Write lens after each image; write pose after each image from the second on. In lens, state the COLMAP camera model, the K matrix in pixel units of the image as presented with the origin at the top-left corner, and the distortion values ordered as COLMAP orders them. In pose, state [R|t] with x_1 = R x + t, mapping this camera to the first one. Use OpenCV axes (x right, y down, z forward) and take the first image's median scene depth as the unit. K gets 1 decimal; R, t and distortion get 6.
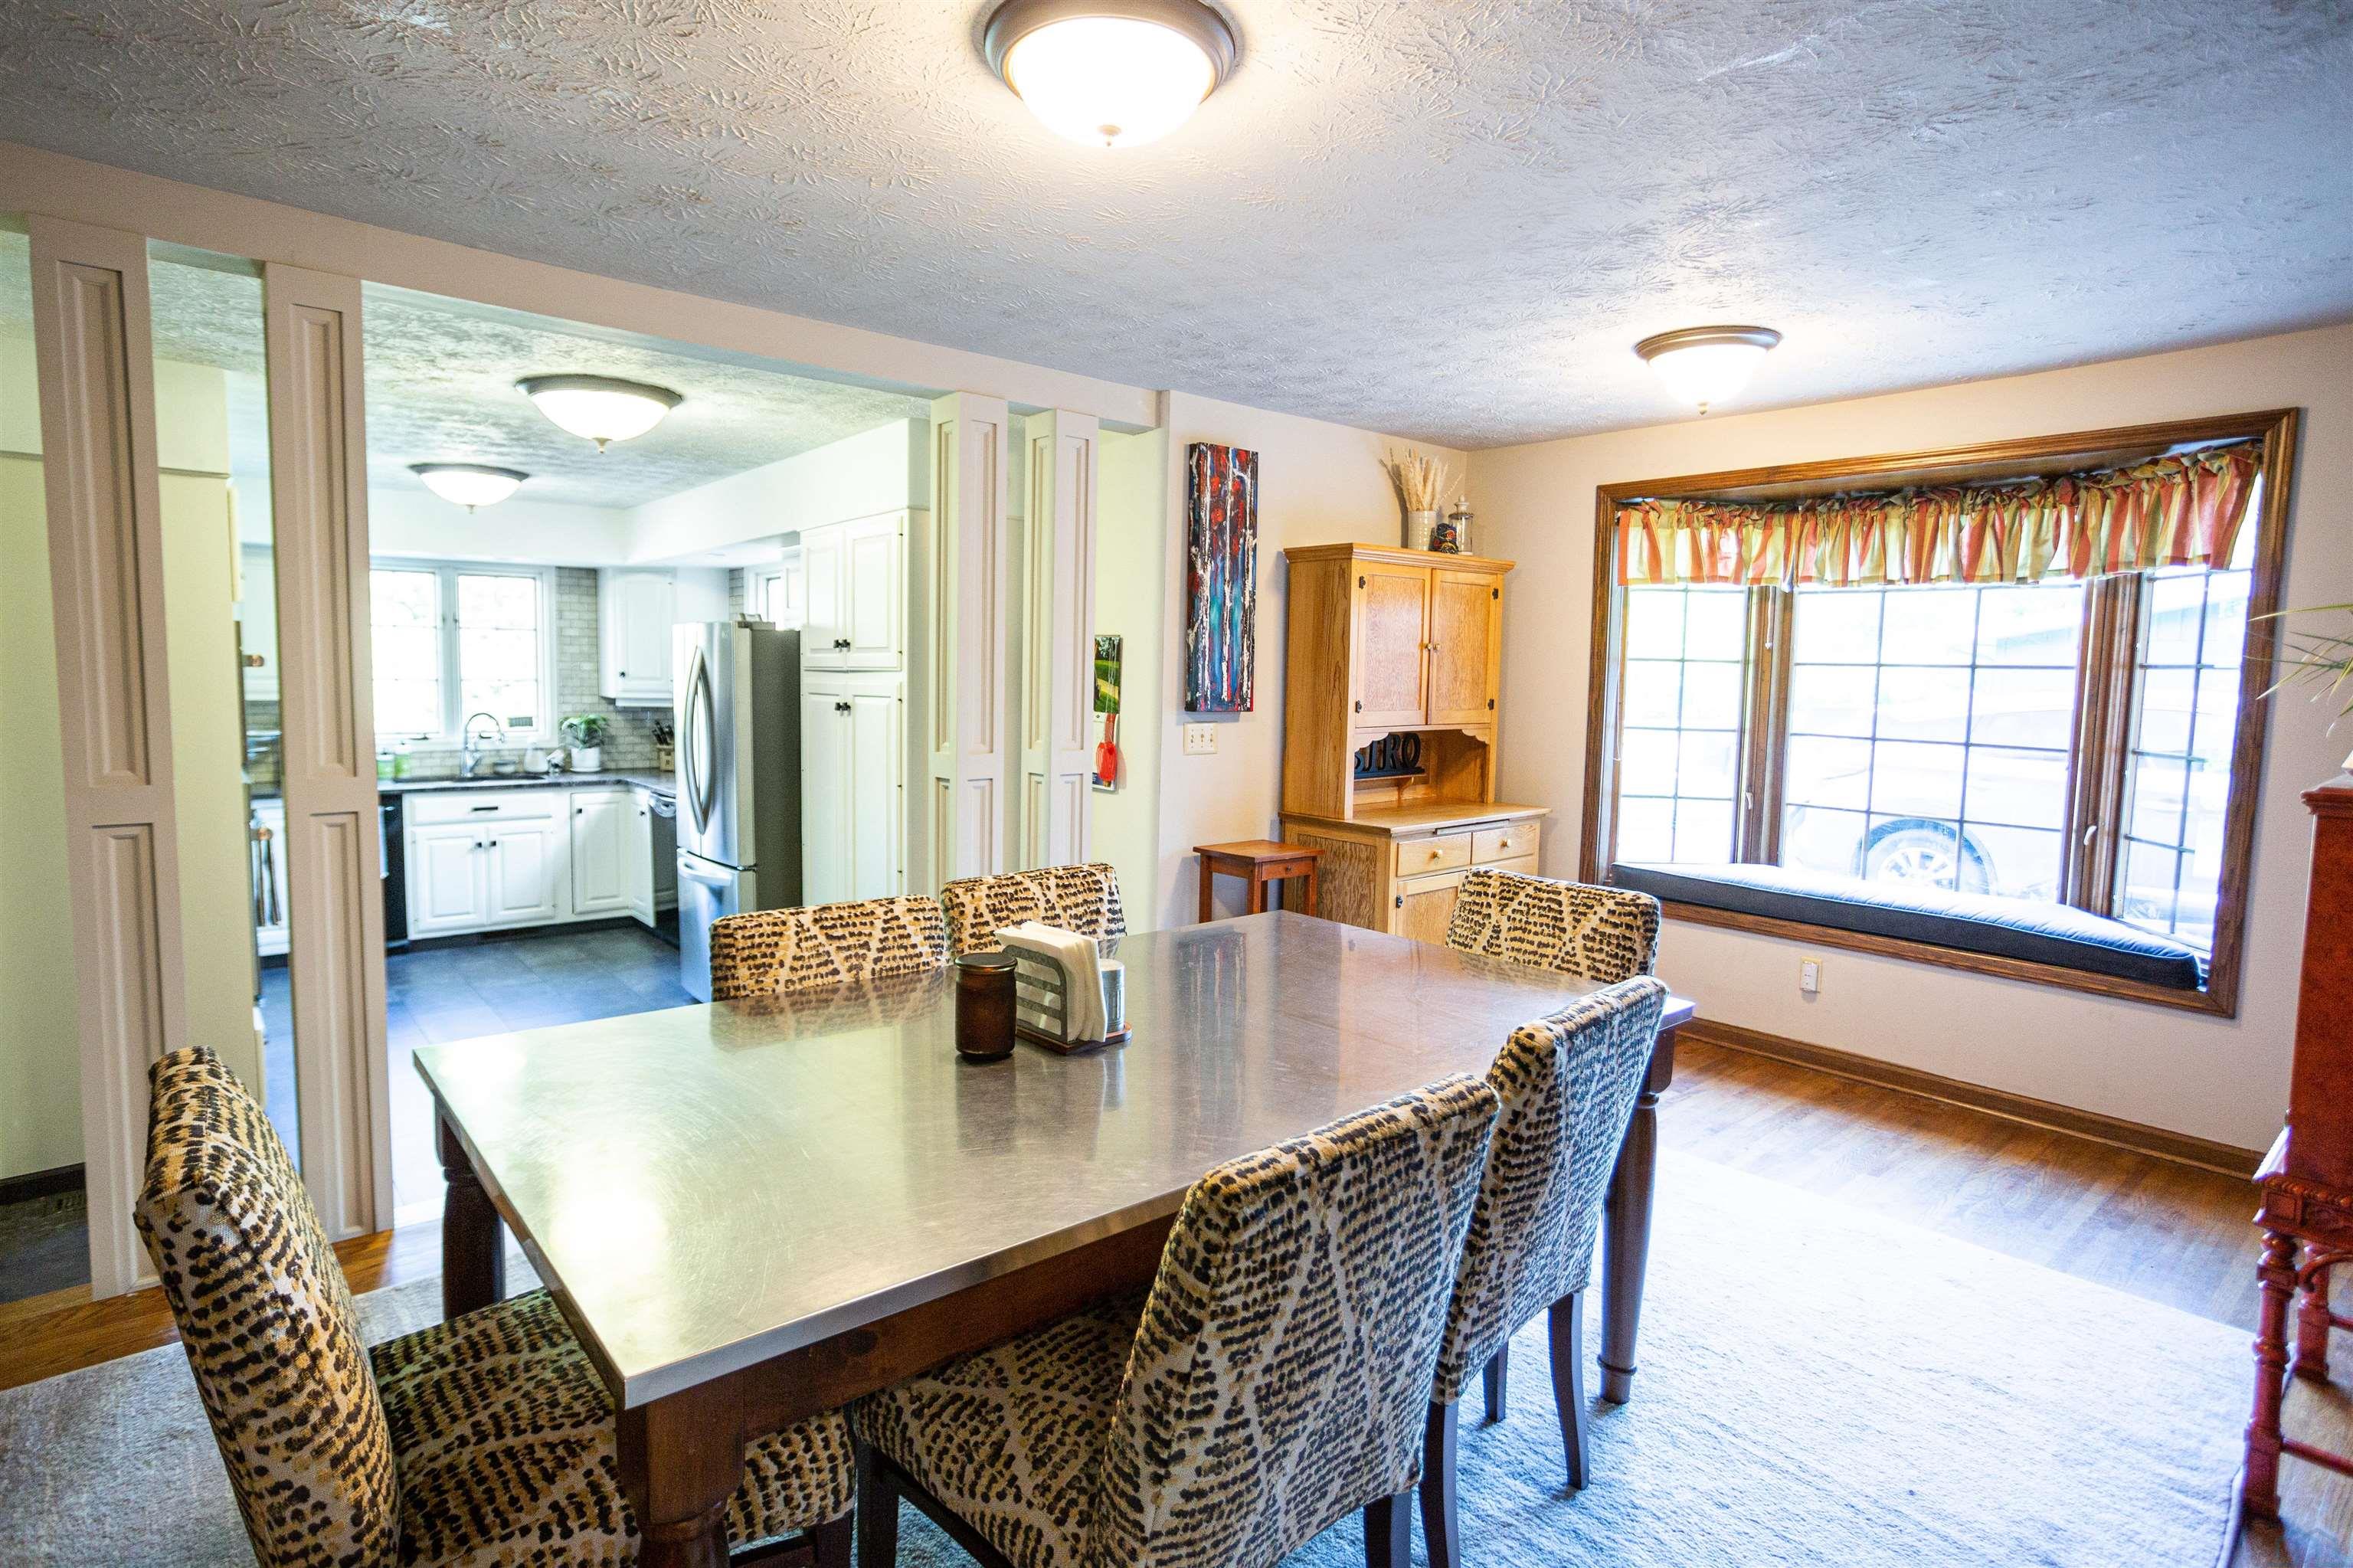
lens RADIAL K [[1216.4, 0, 1112.3], [0, 1216.4, 771.9], [0, 0, 1]] dist [-0.001854, 0.000003]
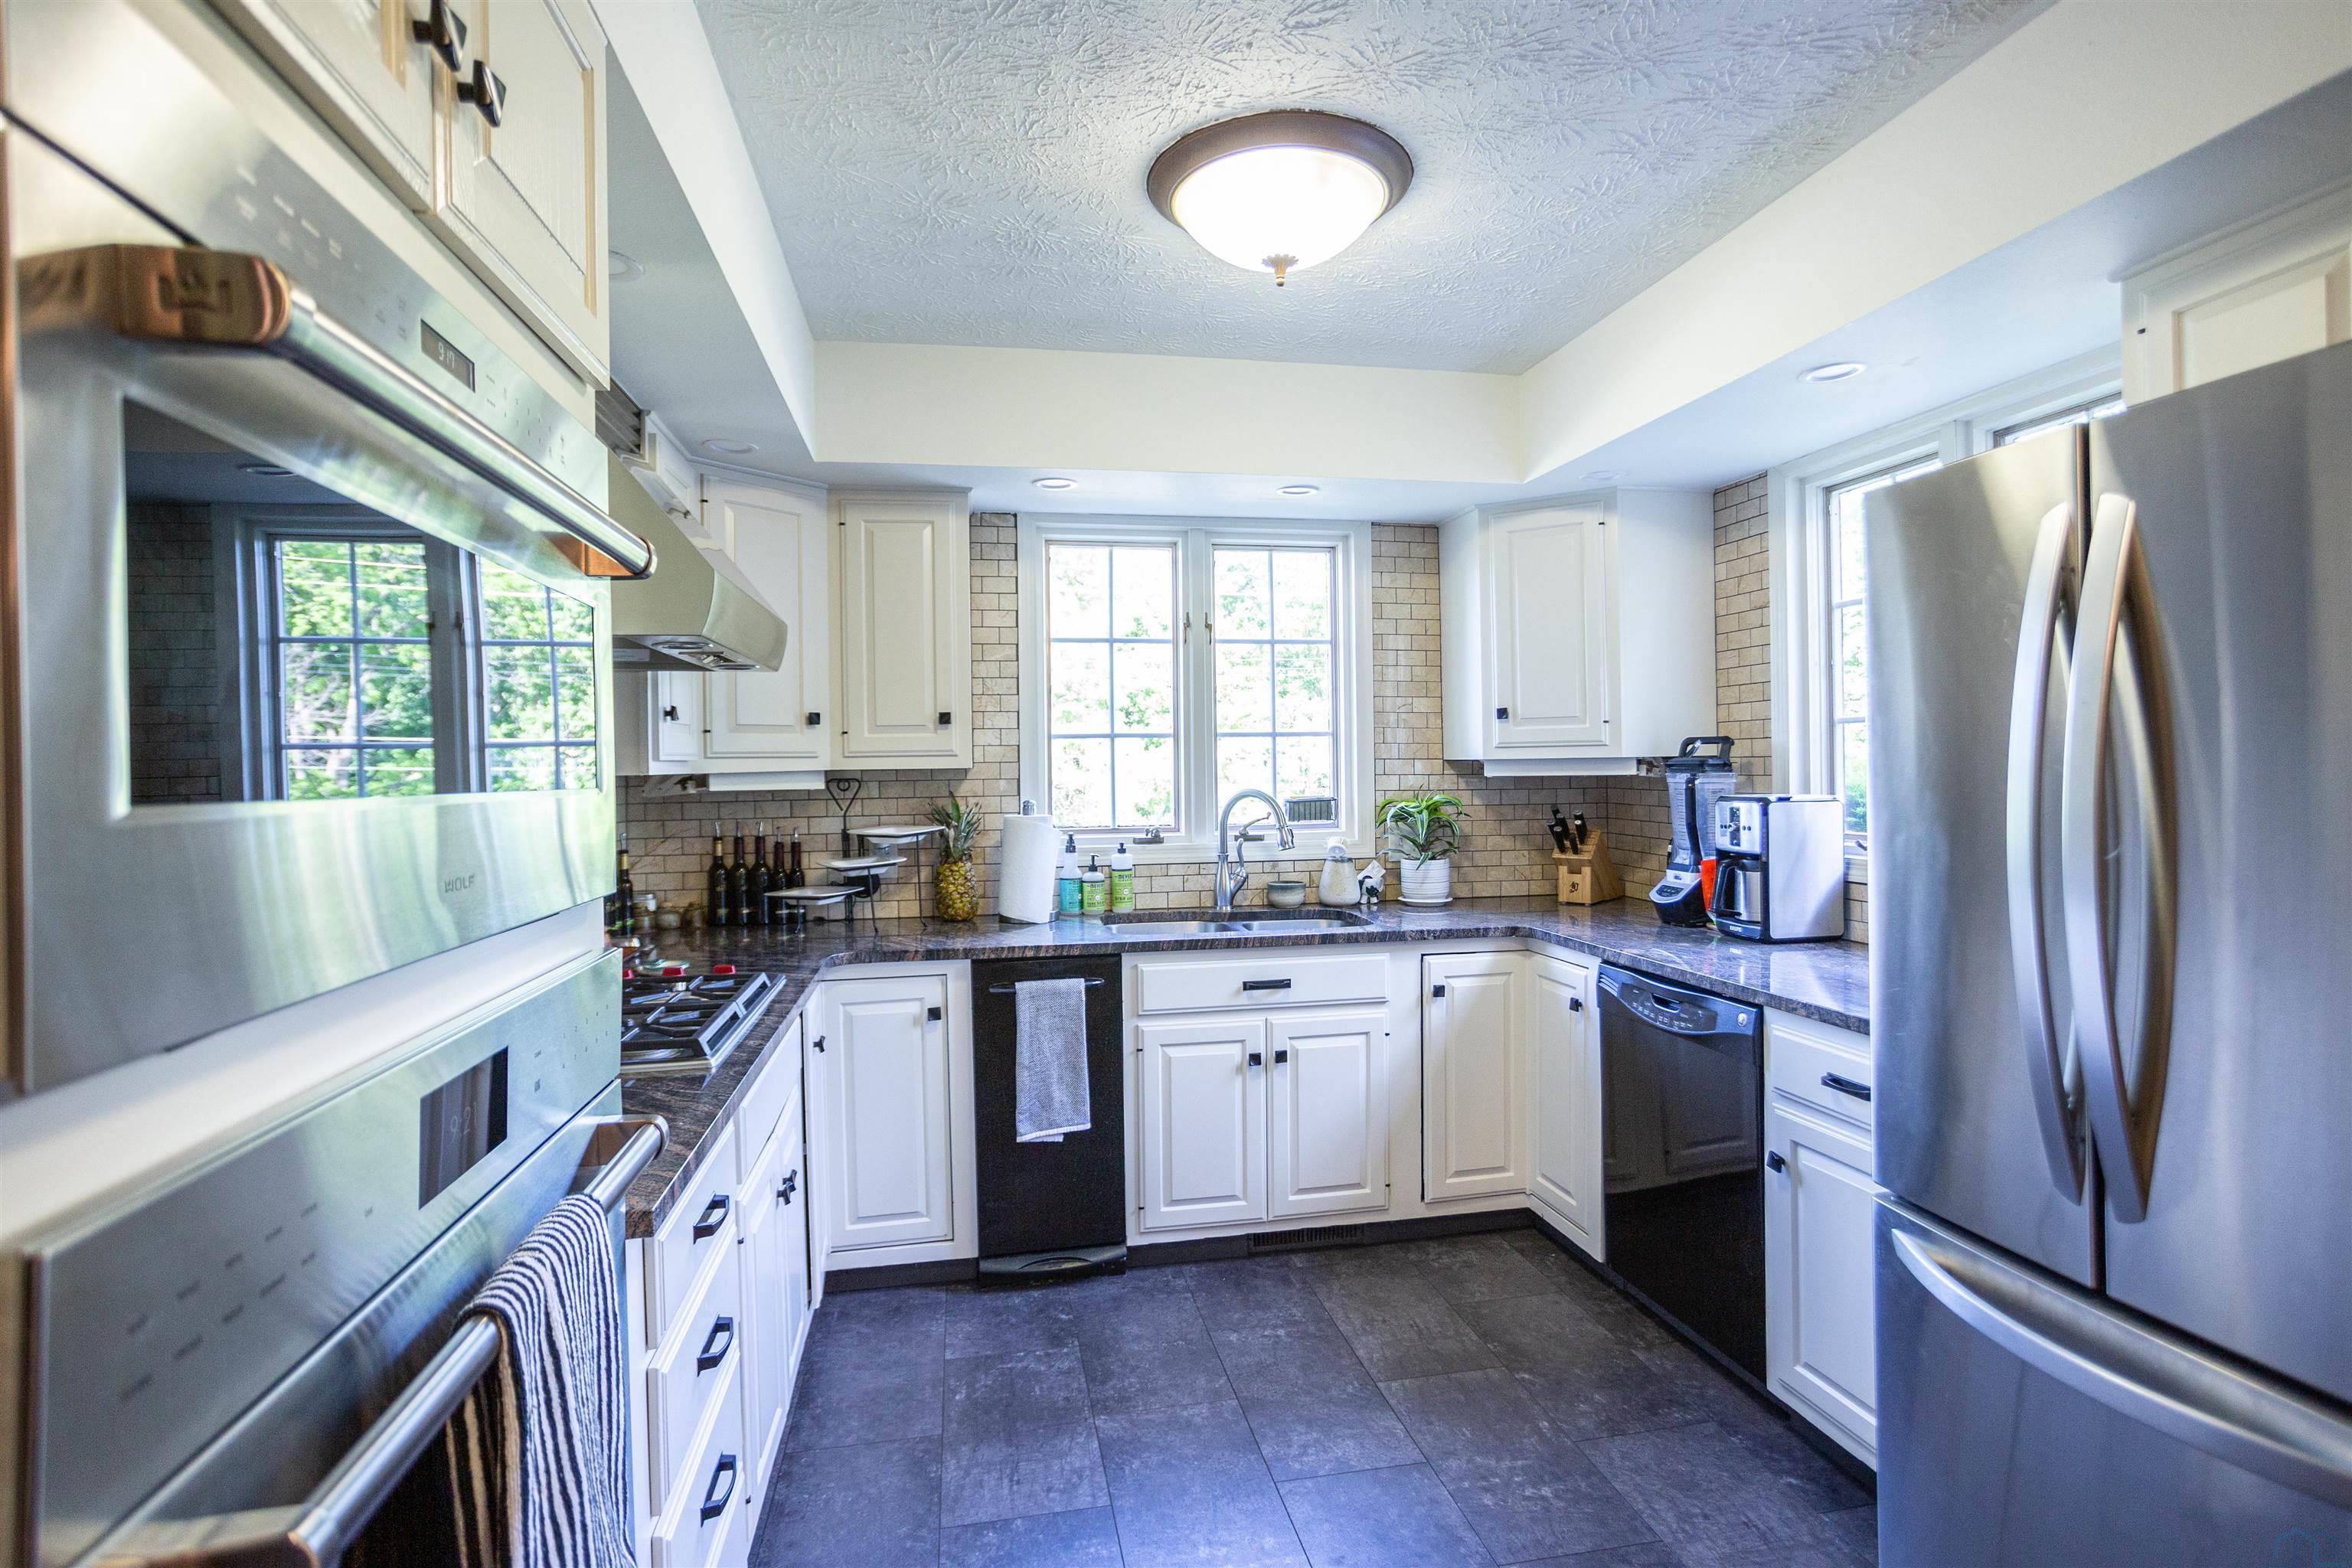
lens RADIAL K [[1149.7, 0, 1176.0], [0, 1149.7, 784.0], [0, 0, 1]] dist [-0.000513, -0.000012]
pose [[0.889015, -0.020860, -0.457403, -0.309407], [-0.013105, 0.997393, -0.070957, -0.015517], [0.457691, 0.069076, 0.886424, 0.524983]]
